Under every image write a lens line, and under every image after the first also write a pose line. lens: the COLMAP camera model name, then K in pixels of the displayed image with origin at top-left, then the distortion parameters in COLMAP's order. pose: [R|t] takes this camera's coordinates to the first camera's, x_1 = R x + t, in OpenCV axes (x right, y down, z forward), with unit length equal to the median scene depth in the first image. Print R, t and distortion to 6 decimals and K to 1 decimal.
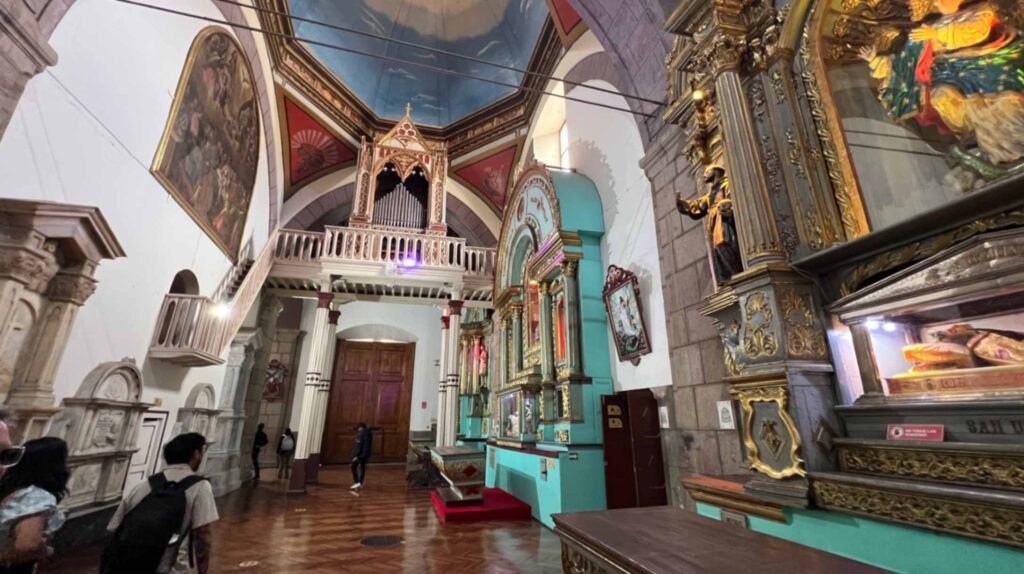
lens RADIAL K [[410.1, 0, 512.9], [0, 410.1, 289.5], [0, 0, 1]] dist [-0.001070, 0.000571]
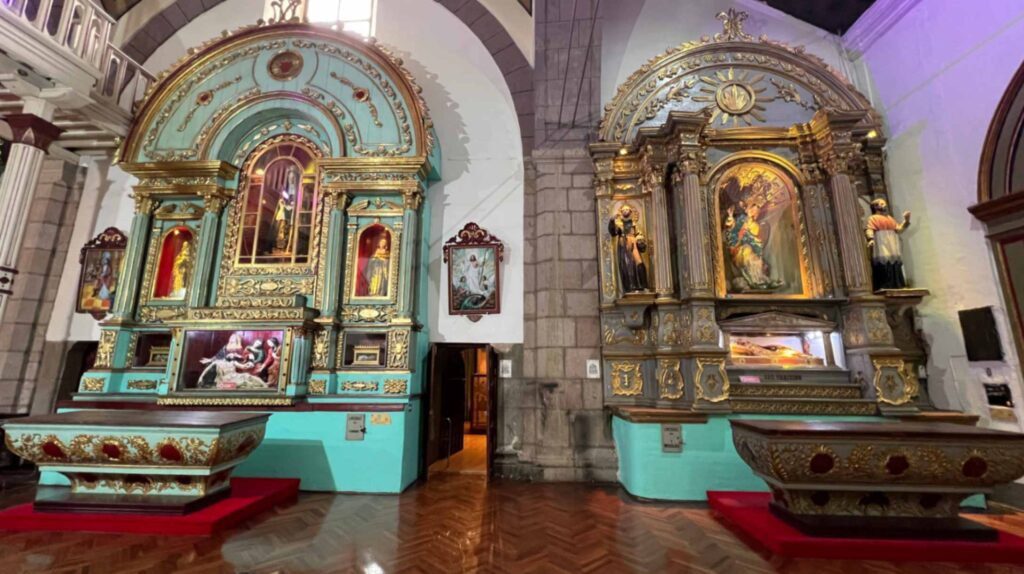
lens RADIAL K [[410.1, 0, 512.9], [0, 410.1, 289.5], [0, 0, 1]] dist [-0.001070, 0.000571]
pose [[0.322167, 0.193716, 0.926651, -0.904798], [-0.301650, 0.948825, -0.093477, 0.230942], [-0.897338, -0.249410, 0.364115, 0.704372]]
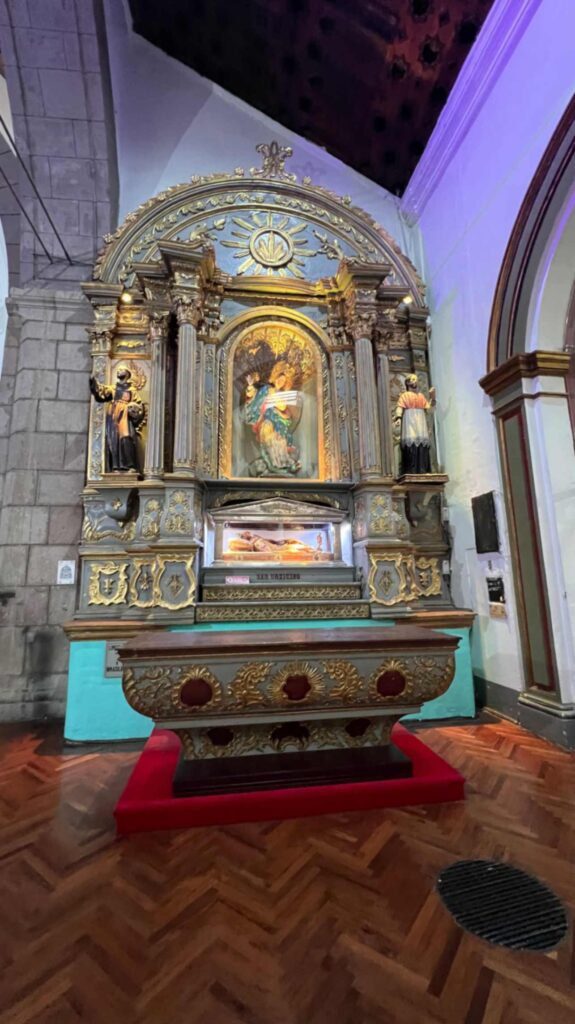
lens RADIAL K [[410.1, 0, 287.3], [0, 410.1, 511.6], [0, 0, 1]] dist [-0.001070, 0.000571]
pose [[0.145261, 0.168468, 0.974945, -0.484619], [-0.289844, 0.949411, -0.120870, 0.091983], [-0.945986, -0.265024, 0.186741, 0.215349]]
